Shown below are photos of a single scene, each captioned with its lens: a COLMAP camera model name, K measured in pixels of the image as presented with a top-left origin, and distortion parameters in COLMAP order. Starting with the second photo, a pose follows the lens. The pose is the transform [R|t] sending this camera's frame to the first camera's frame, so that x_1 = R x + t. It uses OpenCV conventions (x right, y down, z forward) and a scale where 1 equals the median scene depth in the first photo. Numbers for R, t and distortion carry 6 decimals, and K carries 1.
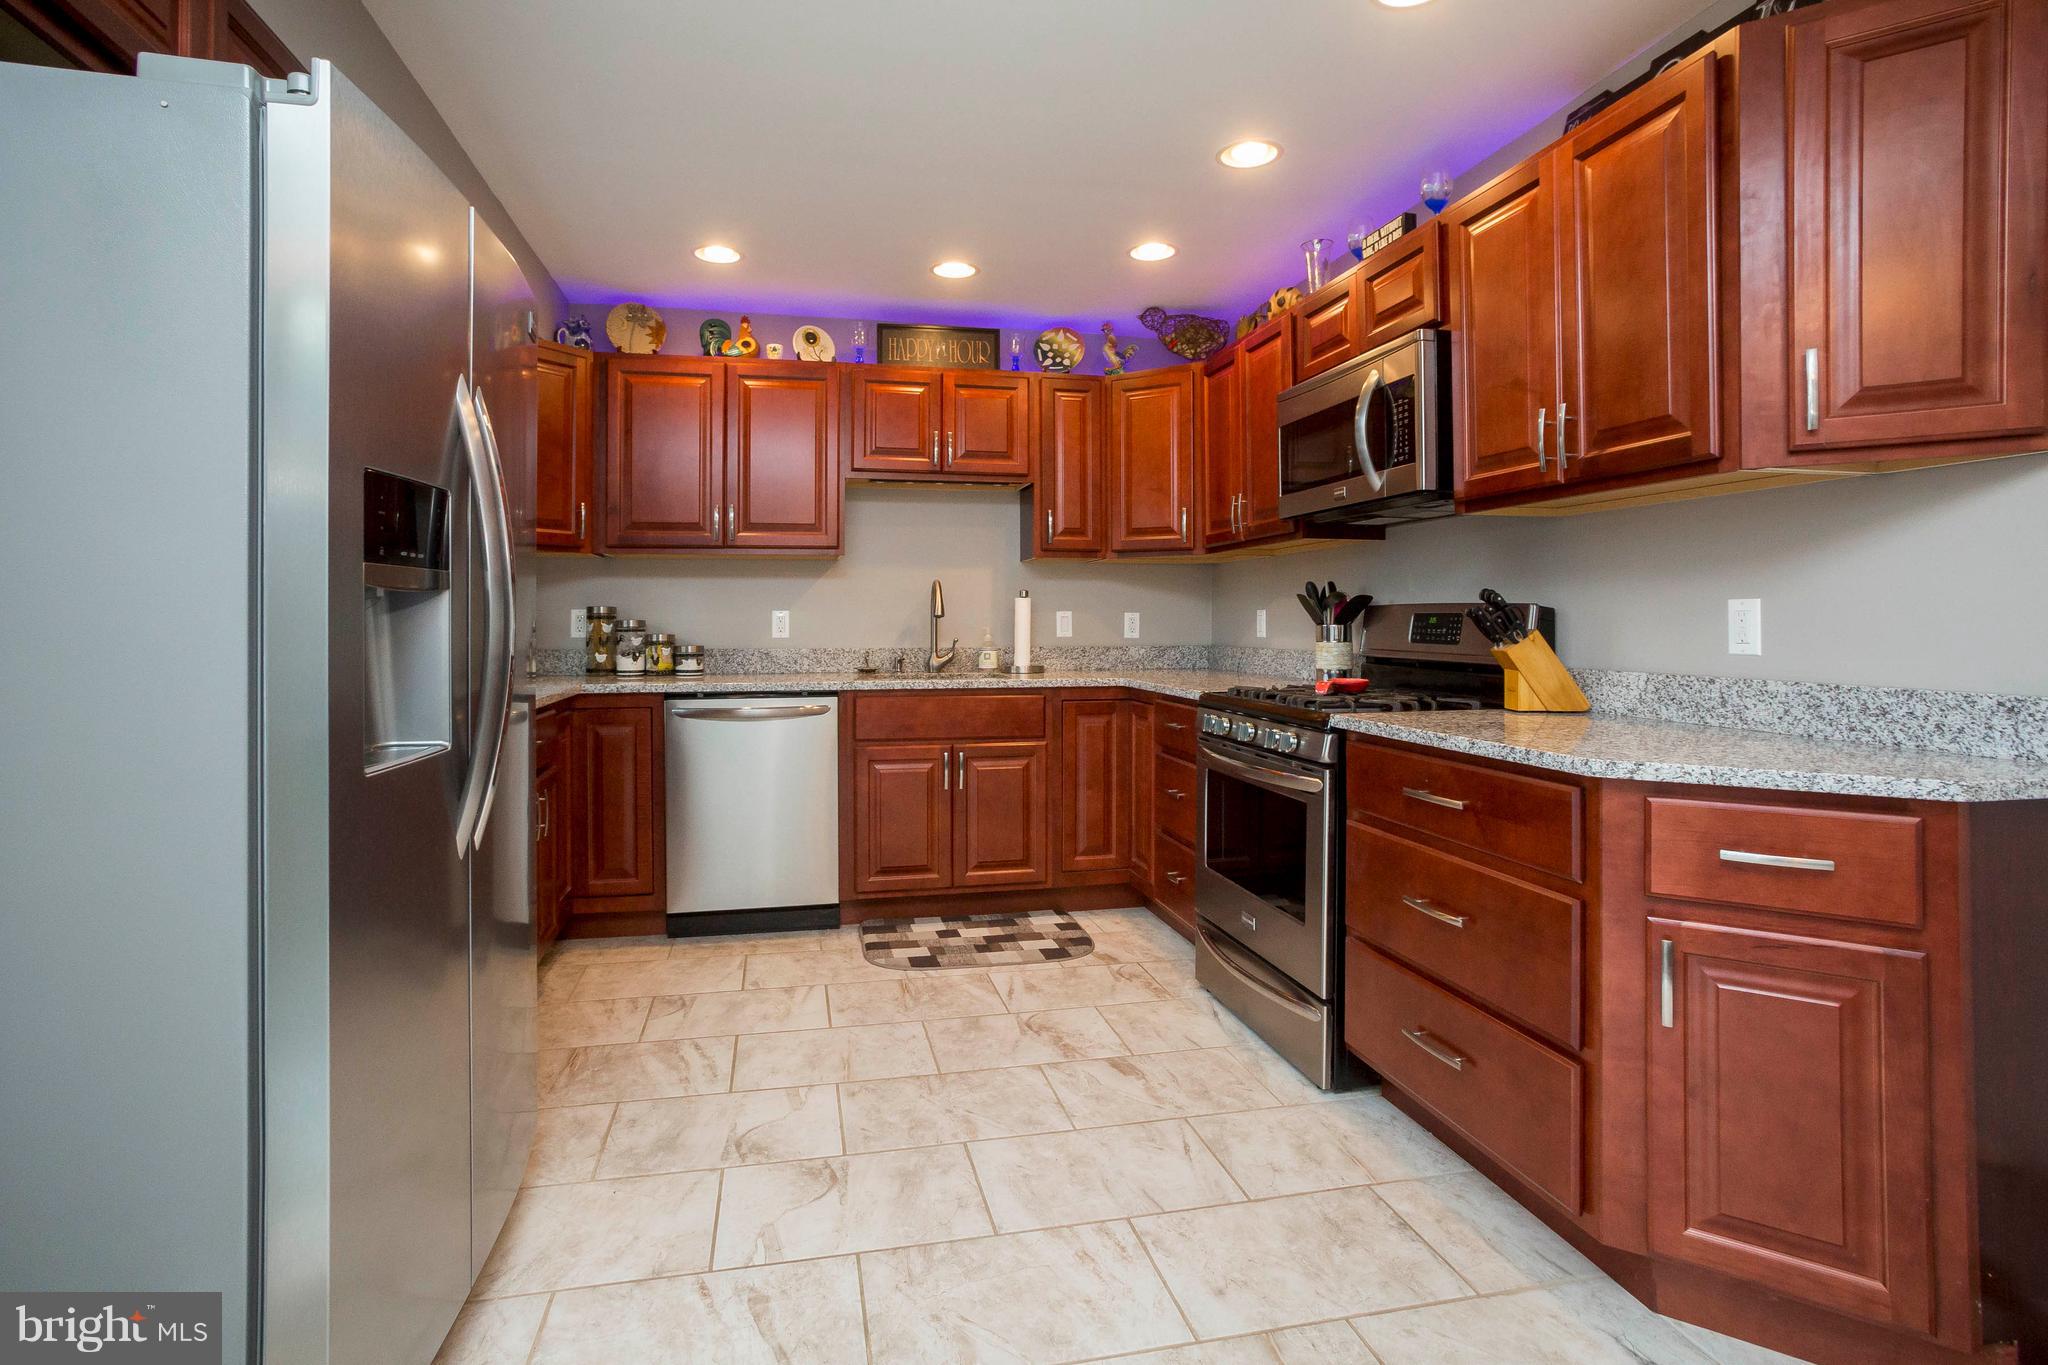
lens RADIAL K [[999.7, 0, 1021.9], [0, 999.7, 655.9], [0, 0, 1]] dist [-0.066909, 0.042857]
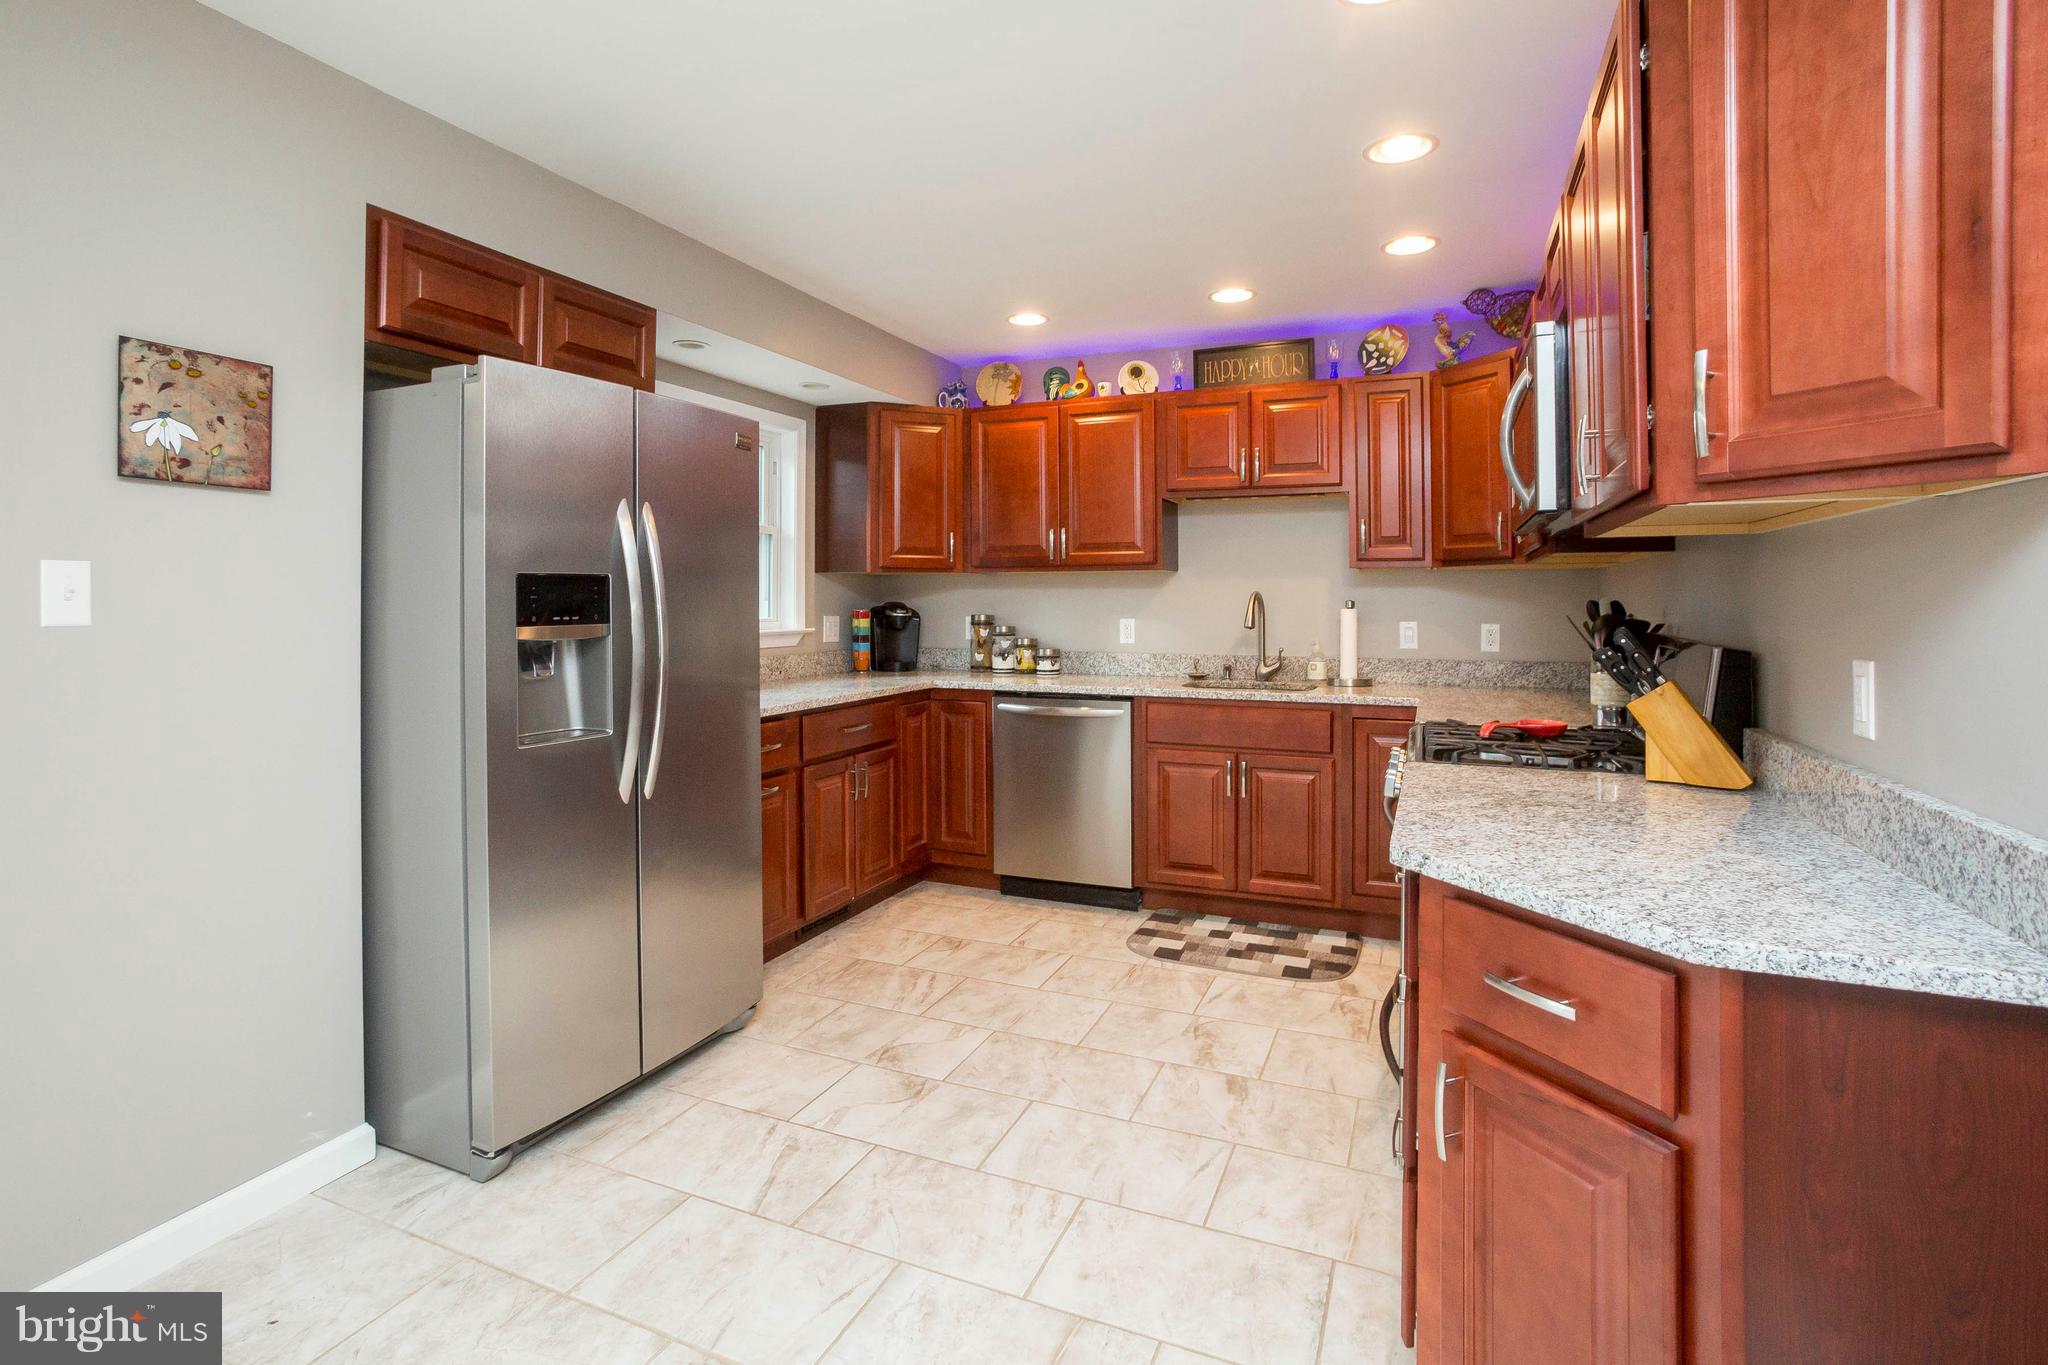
lens RADIAL K [[993.7, 0, 986.5], [0, 993.7, 646.5], [0, 0, 1]] dist [-0.069969, 0.041222]
pose [[0.806023, 0.027320, -0.591253, 0.343011], [-0.021877, 0.999627, 0.016366, -0.035209], [0.591480, -0.000256, 0.806320, 0.023019]]
